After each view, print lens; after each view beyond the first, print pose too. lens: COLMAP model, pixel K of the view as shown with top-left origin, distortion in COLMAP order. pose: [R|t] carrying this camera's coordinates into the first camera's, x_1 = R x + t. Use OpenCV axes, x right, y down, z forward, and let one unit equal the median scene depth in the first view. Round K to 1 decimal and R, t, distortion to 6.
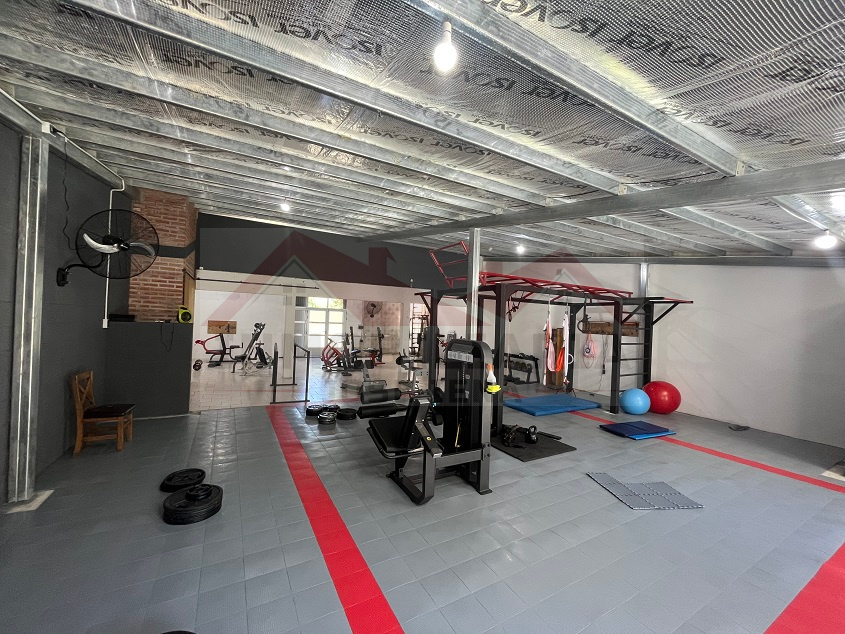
lens RADIAL K [[339.2, 0, 421.5], [0, 339.2, 318.3], [0, 0, 1]] dist [-0.000354, 0.000014]
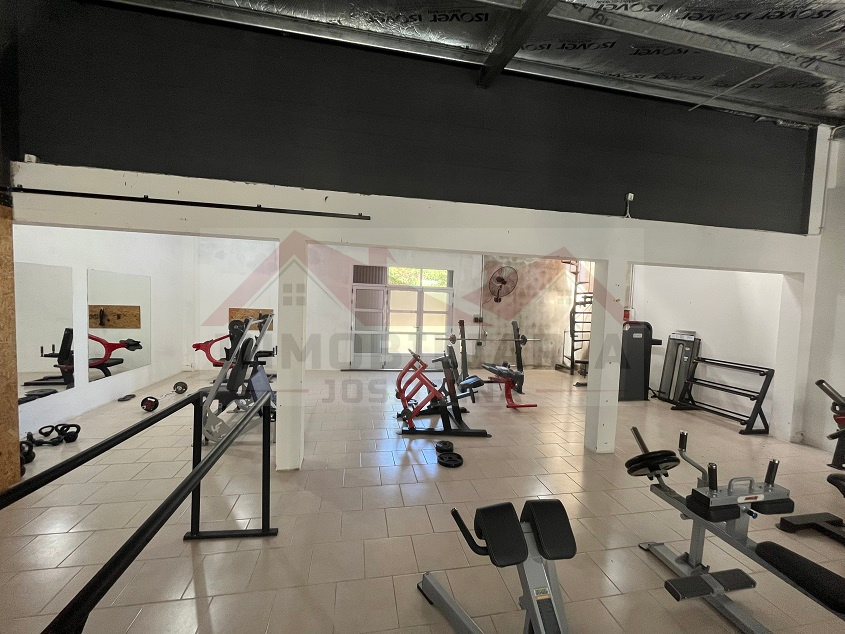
lens RADIAL K [[339.2, 0, 419.6], [0, 339.2, 319.3], [0, 0, 1]] dist [-0.000354, 0.000014]
pose [[0.948705, 0.012677, -0.315910, -0.098304], [0.002135, 0.998916, 0.046497, -0.000865], [0.316157, -0.044787, 0.947649, 0.460904]]
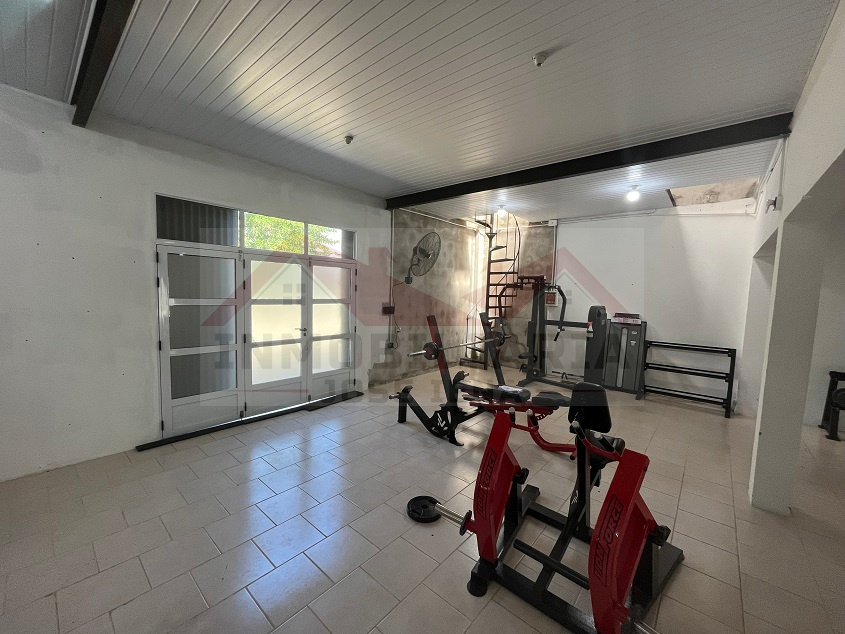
lens RADIAL K [[339.2, 0, 421.8], [0, 339.2, 319.0], [0, 0, 1]] dist [-0.000354, 0.000014]
pose [[0.943190, -0.038615, 0.330001, -0.287934], [0.004804, 0.994704, 0.102665, -0.002357], [-0.332218, -0.095247, 0.938381, 0.673275]]
